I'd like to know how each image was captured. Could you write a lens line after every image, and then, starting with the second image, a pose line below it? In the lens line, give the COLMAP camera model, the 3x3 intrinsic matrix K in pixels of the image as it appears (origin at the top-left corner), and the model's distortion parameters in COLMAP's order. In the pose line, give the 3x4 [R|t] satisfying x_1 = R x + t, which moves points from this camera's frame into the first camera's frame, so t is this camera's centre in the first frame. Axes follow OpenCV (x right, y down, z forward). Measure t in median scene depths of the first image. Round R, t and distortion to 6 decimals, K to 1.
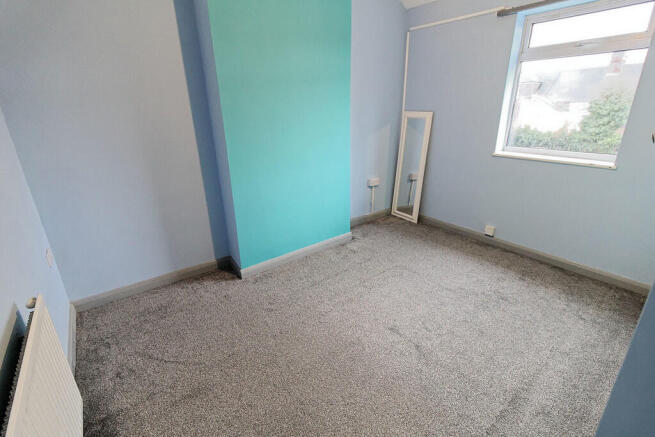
lens RADIAL K [[305.5, 0, 327.2], [0, 305.5, 216.2], [0, 0, 1]] dist [0.006067, 0.000894]
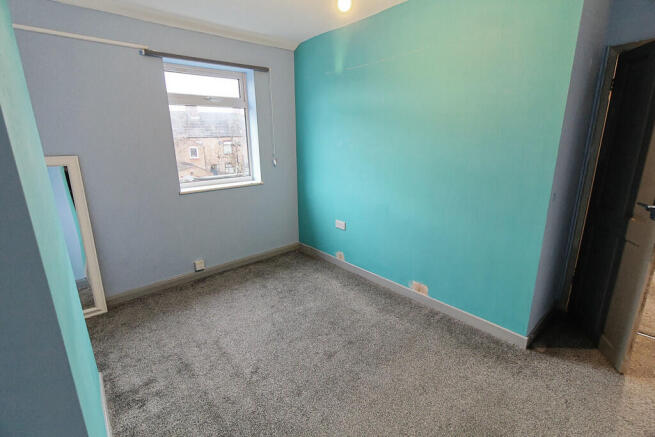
lens RADIAL K [[305.5, 0, 326.8], [0, 305.5, 217.0], [0, 0, 1]] dist [0.006067, 0.000894]
pose [[-0.052600, -0.244274, 0.968279, -0.472463], [0.363677, 0.898349, 0.246389, -0.213490], [-0.930039, 0.365101, 0.041583, 0.574759]]
